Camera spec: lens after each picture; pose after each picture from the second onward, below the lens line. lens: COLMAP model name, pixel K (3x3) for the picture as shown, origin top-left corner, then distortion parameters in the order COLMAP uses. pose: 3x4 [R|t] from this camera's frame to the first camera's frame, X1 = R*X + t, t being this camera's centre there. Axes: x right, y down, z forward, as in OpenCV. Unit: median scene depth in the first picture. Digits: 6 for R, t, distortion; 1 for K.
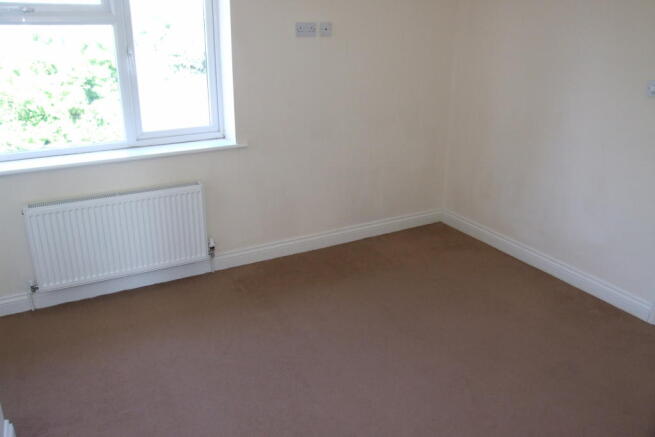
lens RADIAL K [[534.7, 0, 327.5], [0, 534.7, 218.5], [0, 0, 1]] dist [-0.160138, 0.128617]
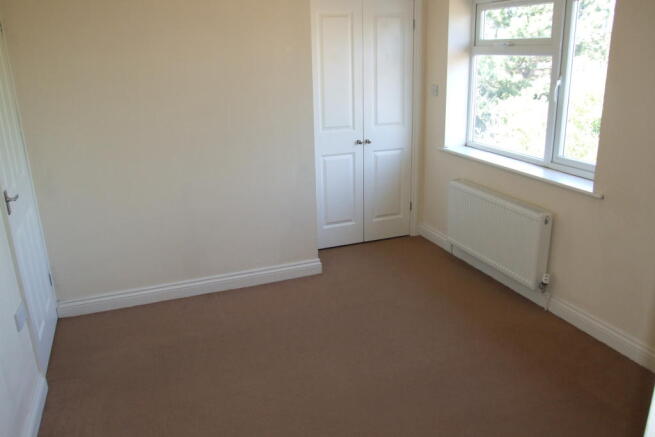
lens RADIAL K [[534.7, 0, 327.5], [0, 534.7, 218.5], [0, 0, 1]] dist [-0.160138, 0.128617]
pose [[-0.166147, 0.287017, -0.943407, 0.748888], [-0.315810, 0.890826, 0.326638, -0.249065], [0.934162, 0.352207, -0.057366, 0.668759]]
